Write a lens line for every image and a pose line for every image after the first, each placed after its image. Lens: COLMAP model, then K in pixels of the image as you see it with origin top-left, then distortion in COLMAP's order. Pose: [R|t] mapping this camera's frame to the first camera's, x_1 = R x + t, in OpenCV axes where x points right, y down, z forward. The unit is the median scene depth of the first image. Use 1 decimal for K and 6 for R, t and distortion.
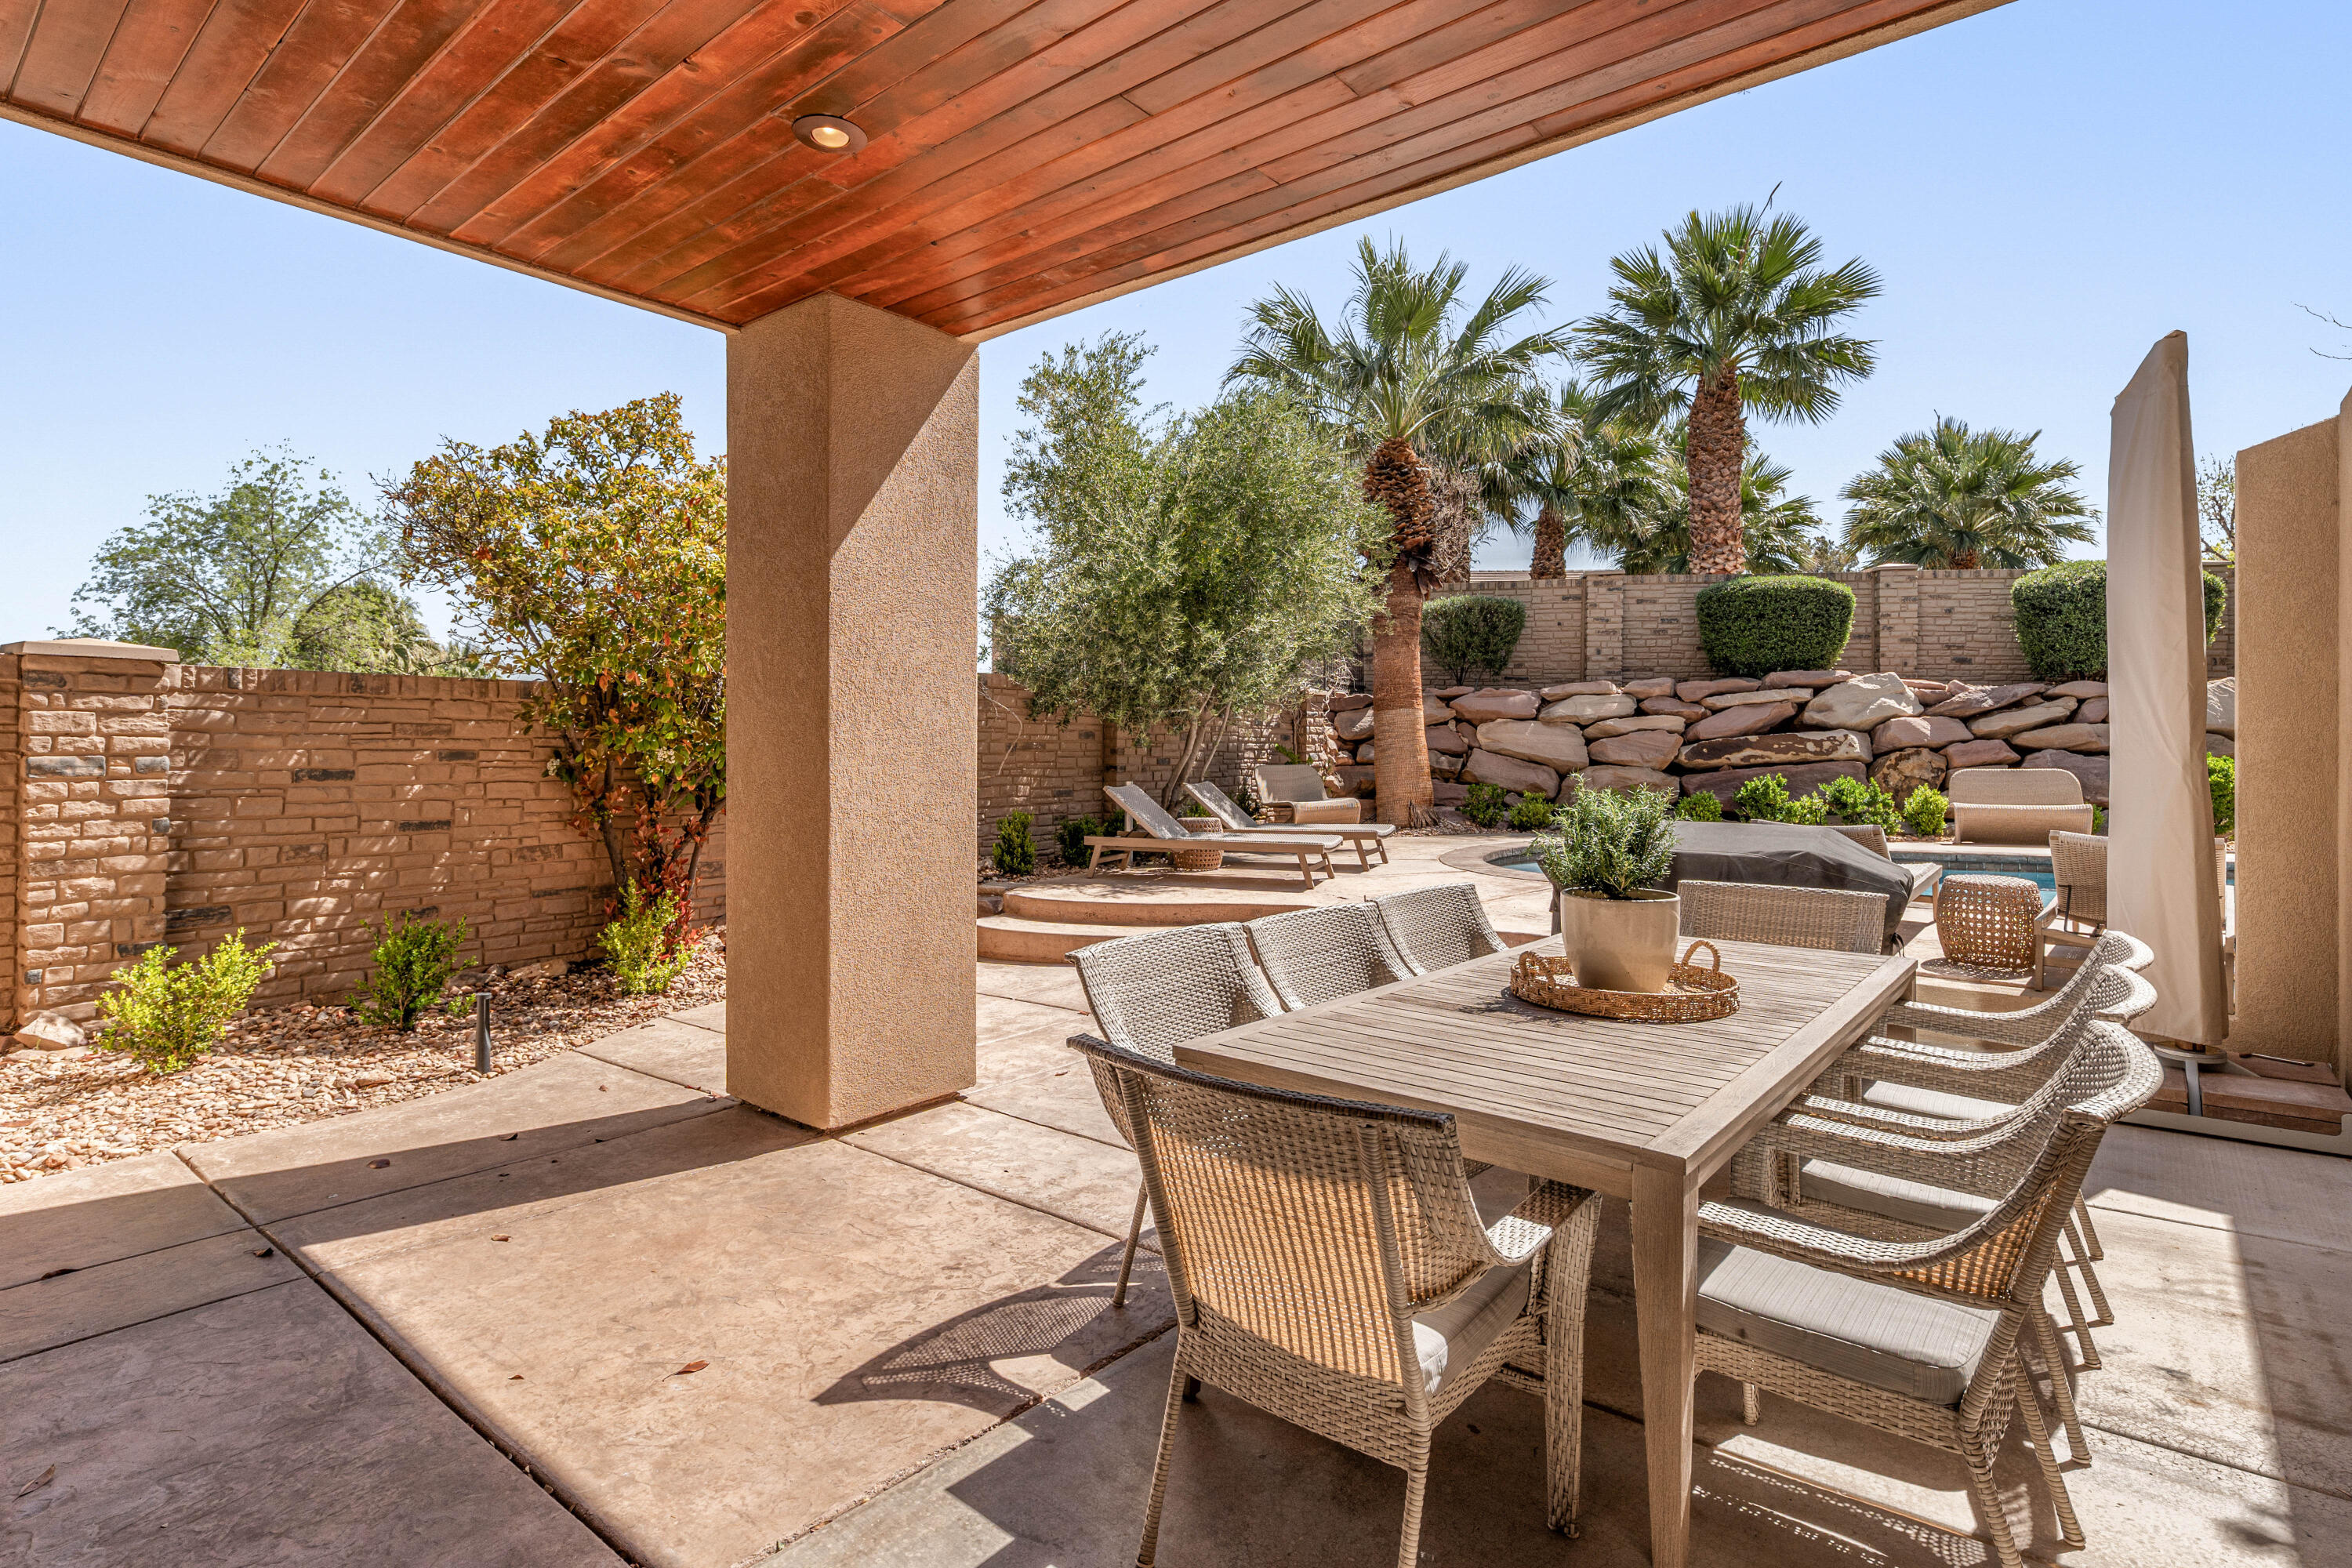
lens RADIAL K [[1134.0, 0, 1195.7], [0, 1134.0, 740.1], [0, 0, 1]] dist [-0.005801, -0.000523]
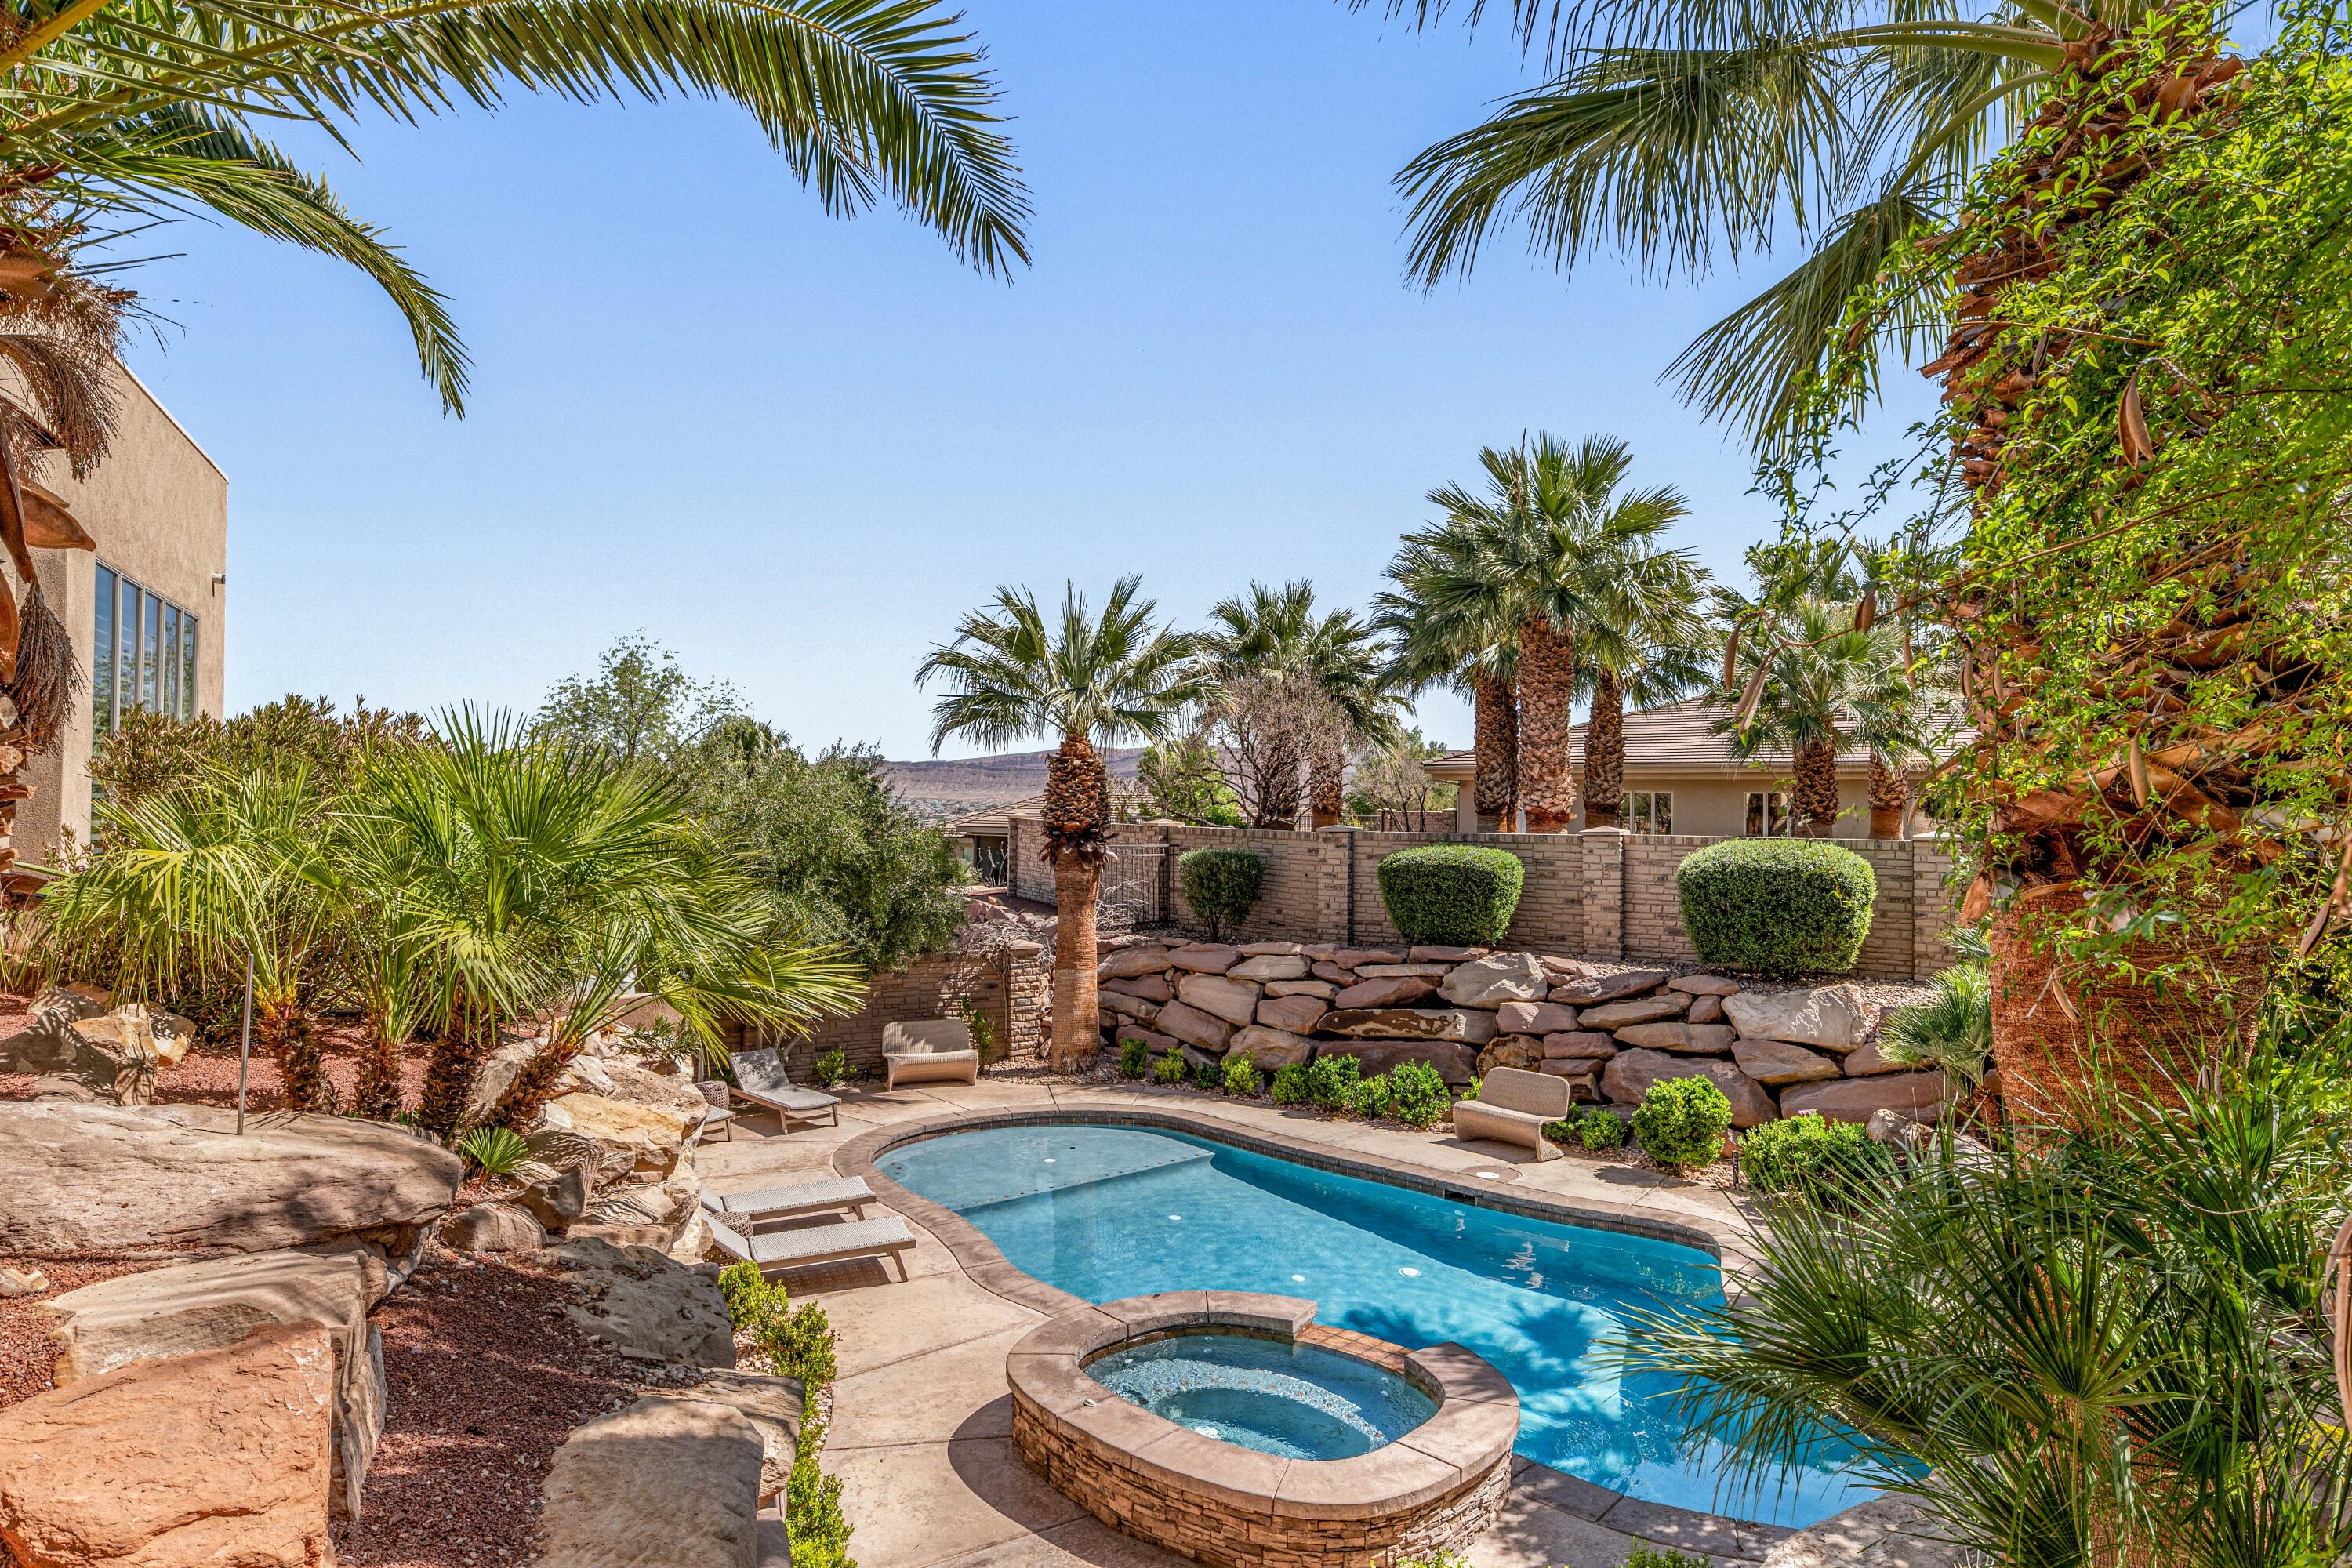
lens RADIAL K [[1373.6, 0, 1159.4], [0, 1373.6, 786.6], [0, 0, 1]] dist [-0.016726, -0.000382]
pose [[0.901158, -0.004431, -0.433468, 0.858381], [-0.001802, 0.999901, -0.013967, -0.190654], [0.433487, 0.013367, 0.901061, -0.230687]]
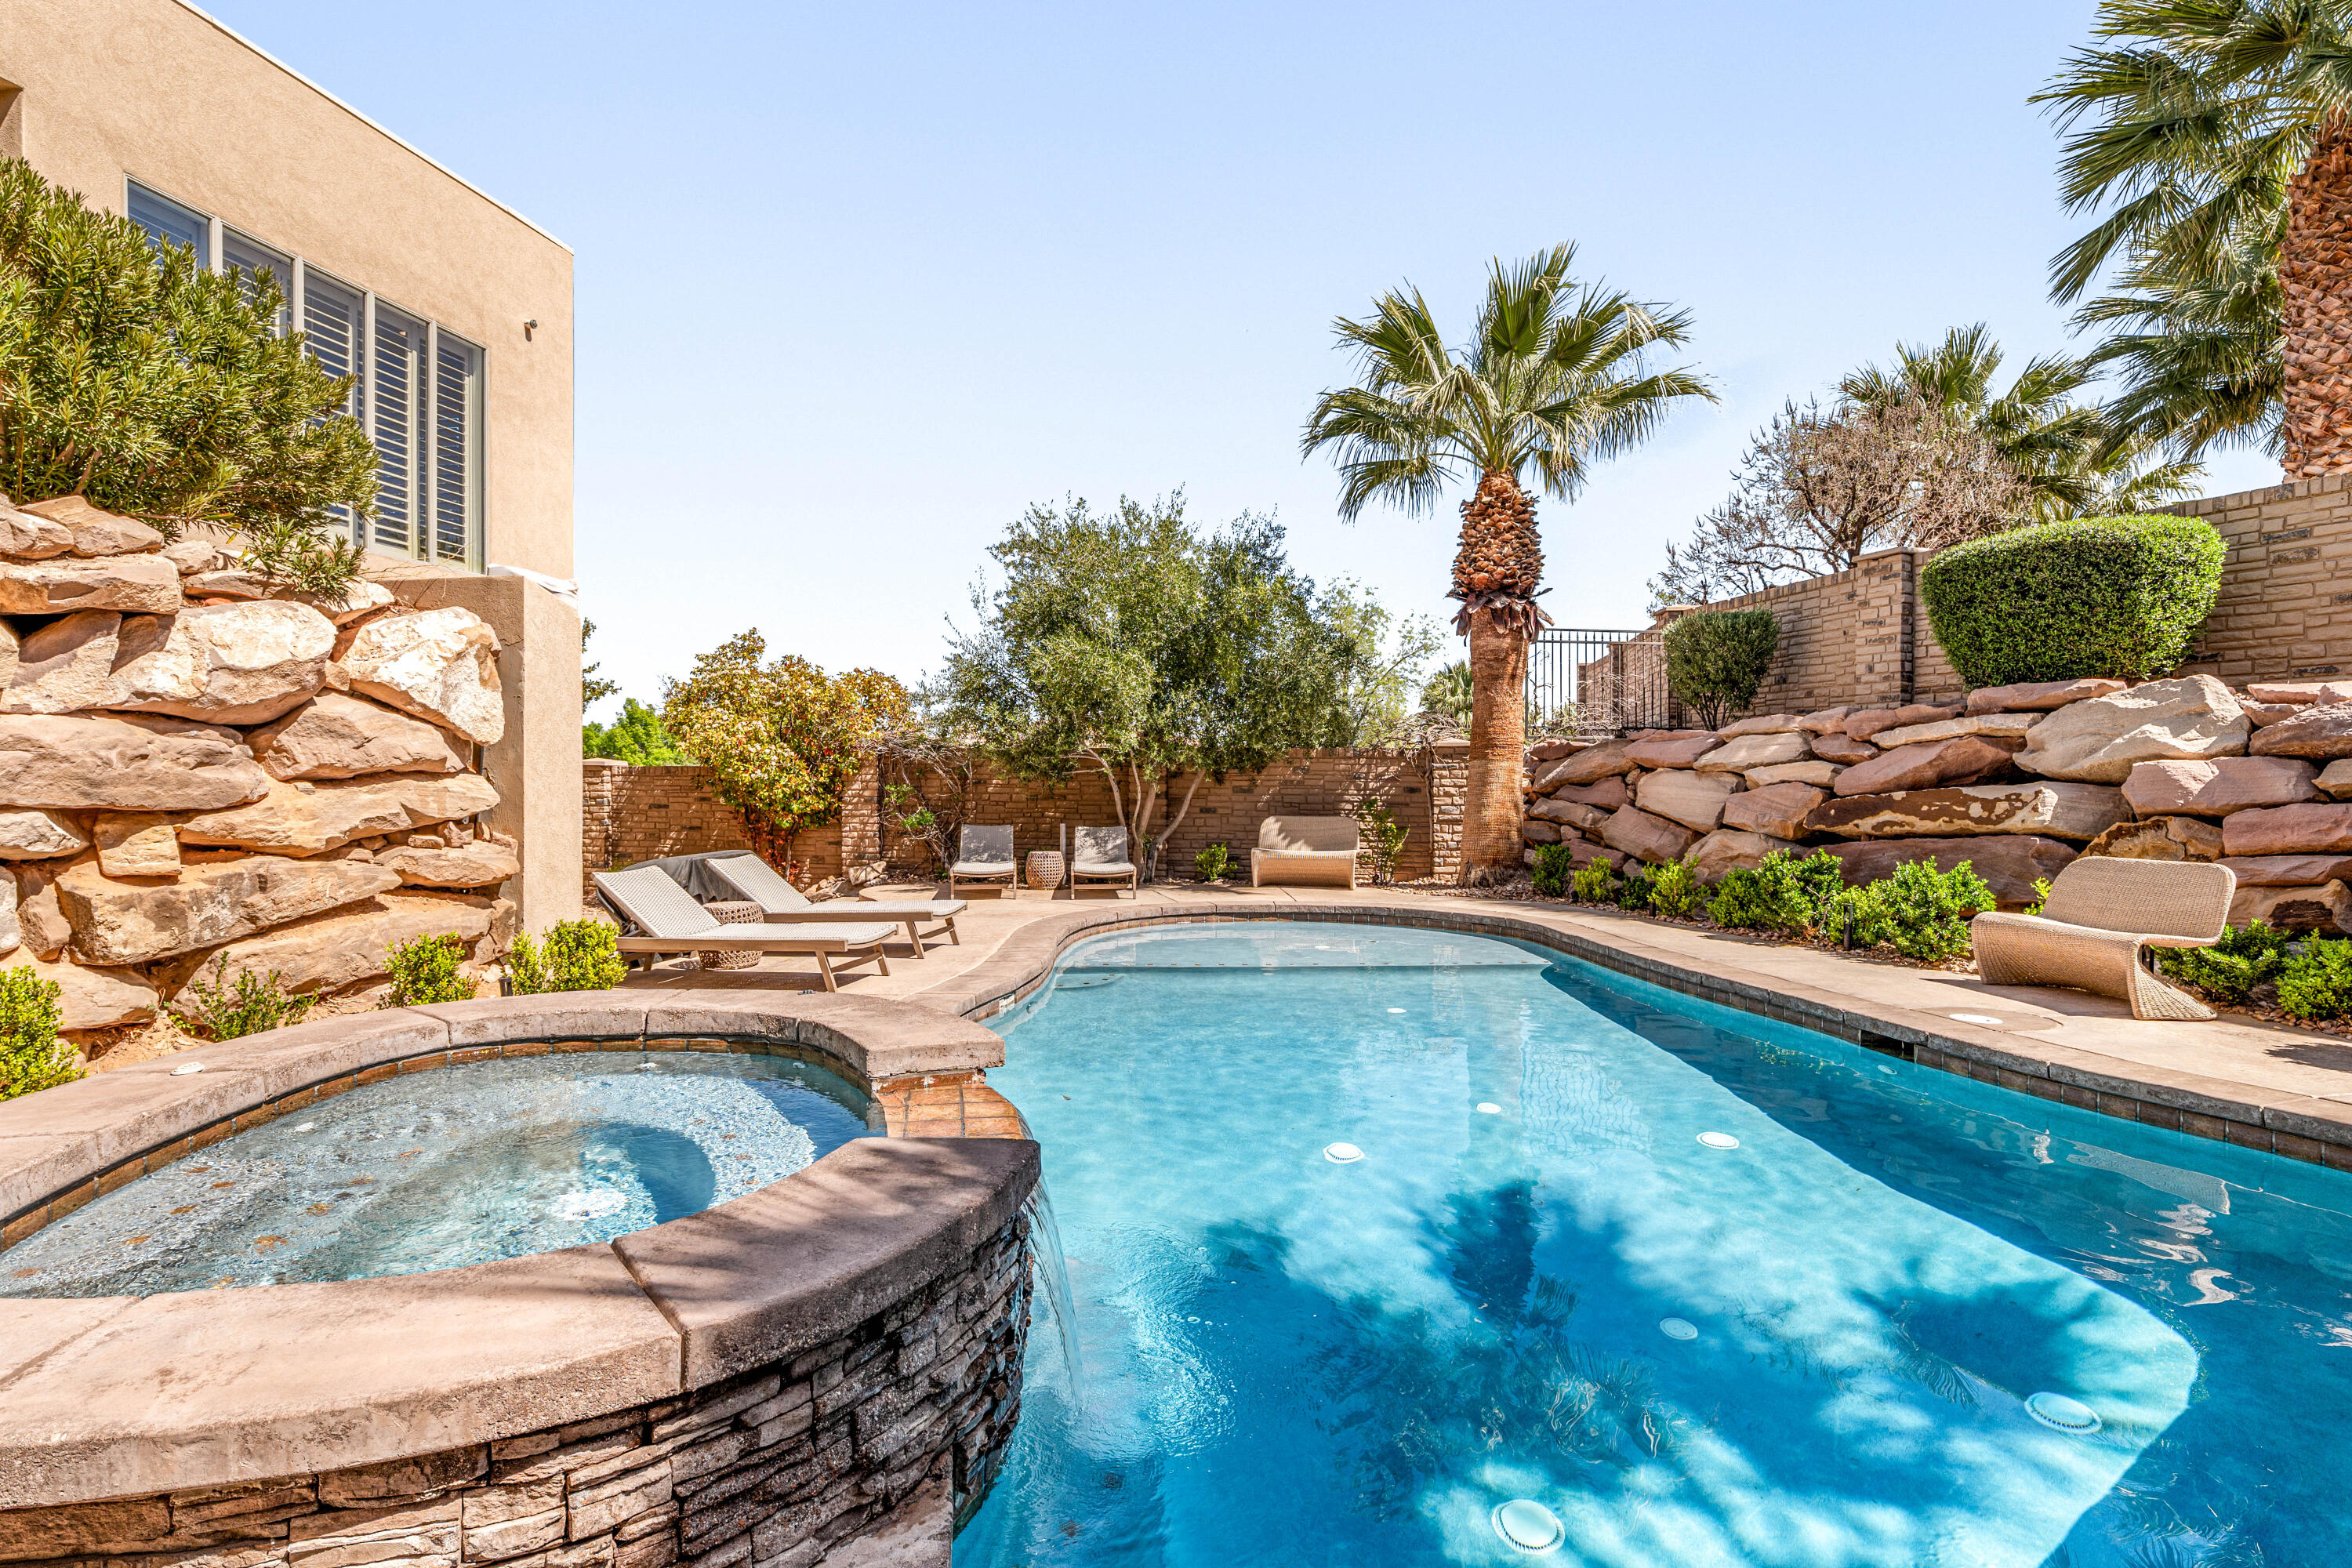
lens RADIAL K [[1134.0, 0, 1162.0], [0, 1134.0, 806.0], [0, 0, 1]] dist [-0.005801, -0.000523]
pose [[0.467306, 0.018412, -0.883904, 0.868504], [0.002763, 0.999748, 0.022286, -0.011020], [0.884092, -0.012857, 0.467137, 0.317592]]
